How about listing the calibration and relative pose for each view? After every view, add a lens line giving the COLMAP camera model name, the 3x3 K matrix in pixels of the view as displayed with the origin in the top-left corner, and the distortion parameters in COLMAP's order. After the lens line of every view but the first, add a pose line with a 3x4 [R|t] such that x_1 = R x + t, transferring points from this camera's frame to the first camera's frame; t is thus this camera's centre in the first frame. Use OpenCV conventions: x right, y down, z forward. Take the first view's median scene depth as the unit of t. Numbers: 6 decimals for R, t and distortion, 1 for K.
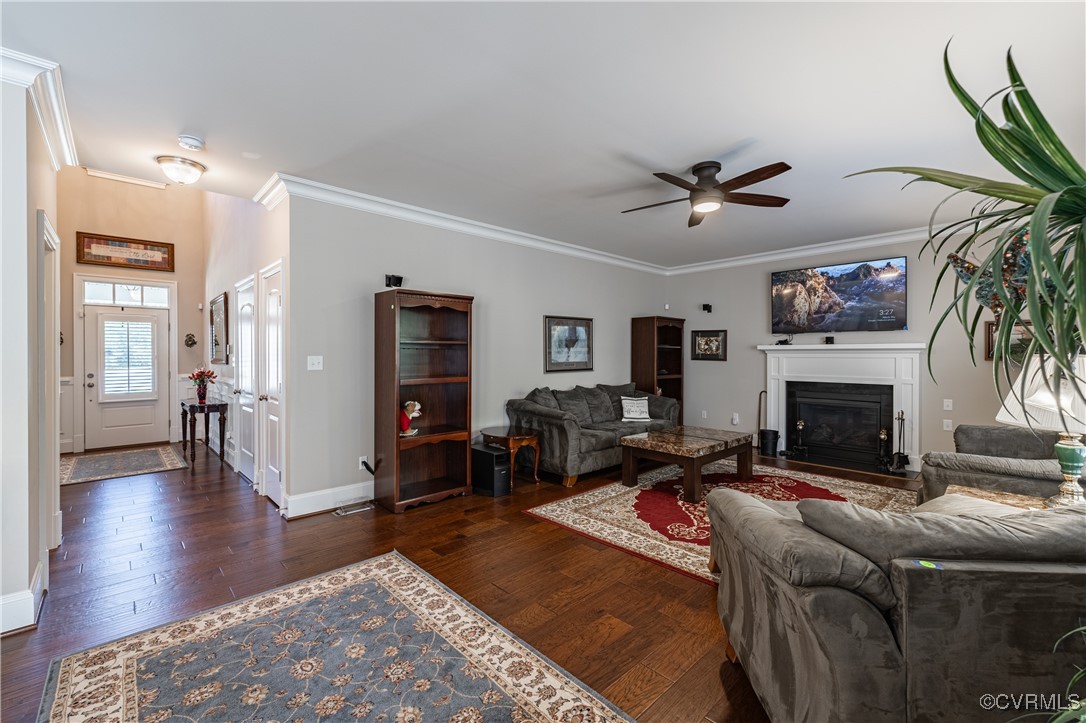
lens RADIAL K [[453.9, 0, 542.3], [0, 453.9, 355.4], [0, 0, 1]] dist [0.003726, 0.000033]
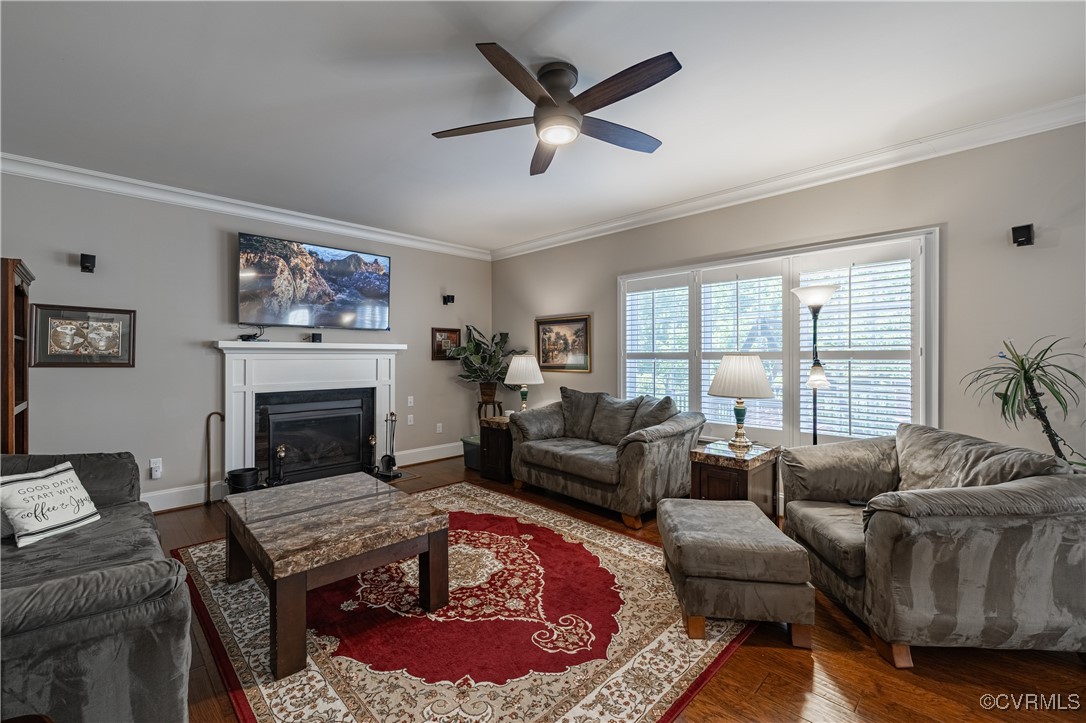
lens RADIAL K [[453.9, 0, 542.3], [0, 453.9, 355.4], [0, 0, 1]] dist [0.003726, 0.000033]
pose [[-0.027096, -0.002060, 0.999631, -0.190483], [0.001758, 0.999996, 0.002109, -0.002669], [-0.999631, 0.001815, -0.027092, 0.632842]]
